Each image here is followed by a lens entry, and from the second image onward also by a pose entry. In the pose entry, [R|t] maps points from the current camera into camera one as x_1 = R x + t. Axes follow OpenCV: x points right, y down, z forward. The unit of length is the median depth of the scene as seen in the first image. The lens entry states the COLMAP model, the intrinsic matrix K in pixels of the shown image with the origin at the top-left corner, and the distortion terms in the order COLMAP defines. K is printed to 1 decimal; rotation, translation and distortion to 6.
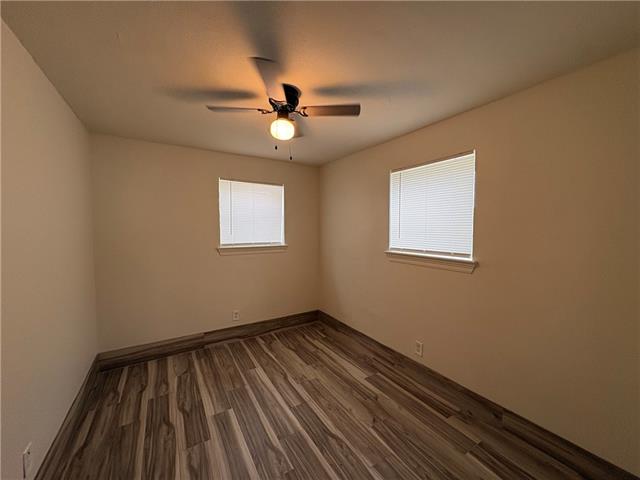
lens RADIAL K [[255.9, 0, 320.0], [0, 255.9, 240.0], [0, 0, 1]] dist [0.000924, 0.000362]
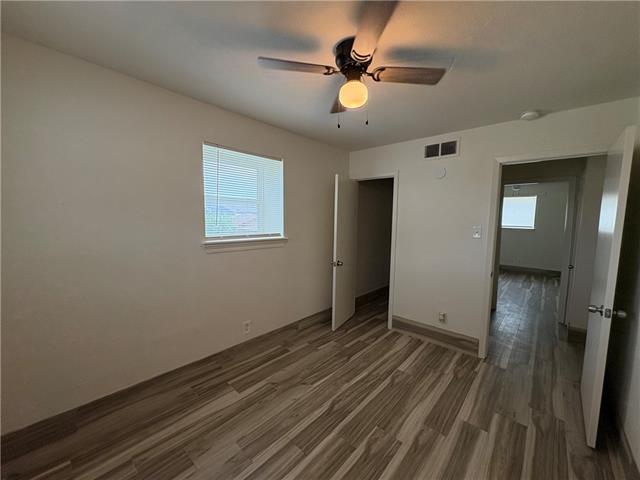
lens RADIAL K [[255.9, 0, 320.0], [0, 255.9, 240.0], [0, 0, 1]] dist [0.000924, 0.000362]
pose [[-0.283264, -0.092205, 0.954599, -0.730536], [0.026498, 0.994235, 0.103896, -0.043990], [-0.958676, 0.054725, -0.279187, 1.055325]]
